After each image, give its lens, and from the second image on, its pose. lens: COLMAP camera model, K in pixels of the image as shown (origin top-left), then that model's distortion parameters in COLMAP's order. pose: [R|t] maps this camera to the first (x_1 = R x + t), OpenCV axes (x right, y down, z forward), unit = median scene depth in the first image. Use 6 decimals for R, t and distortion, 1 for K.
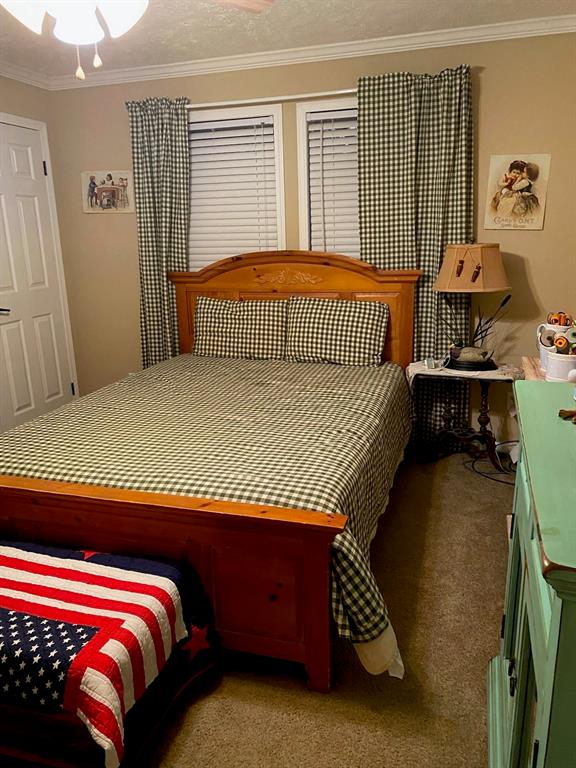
lens RADIAL K [[583.2, 0, 292.1], [0, 583.2, 382.9], [0, 0, 1]] dist [0.014231, -0.006194]
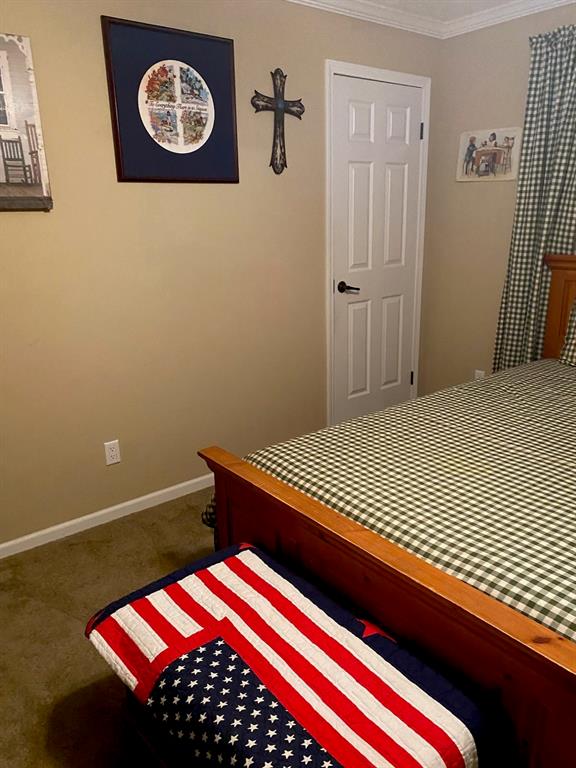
lens RADIAL K [[583.2, 0, 293.6], [0, 583.2, 391.7], [0, 0, 1]] dist [0.014231, -0.006194]
pose [[0.824101, 0.173618, -0.539179, -0.033386], [-0.142408, 0.984800, 0.099447, -0.036438], [0.548249, -0.005171, 0.836299, 0.144410]]
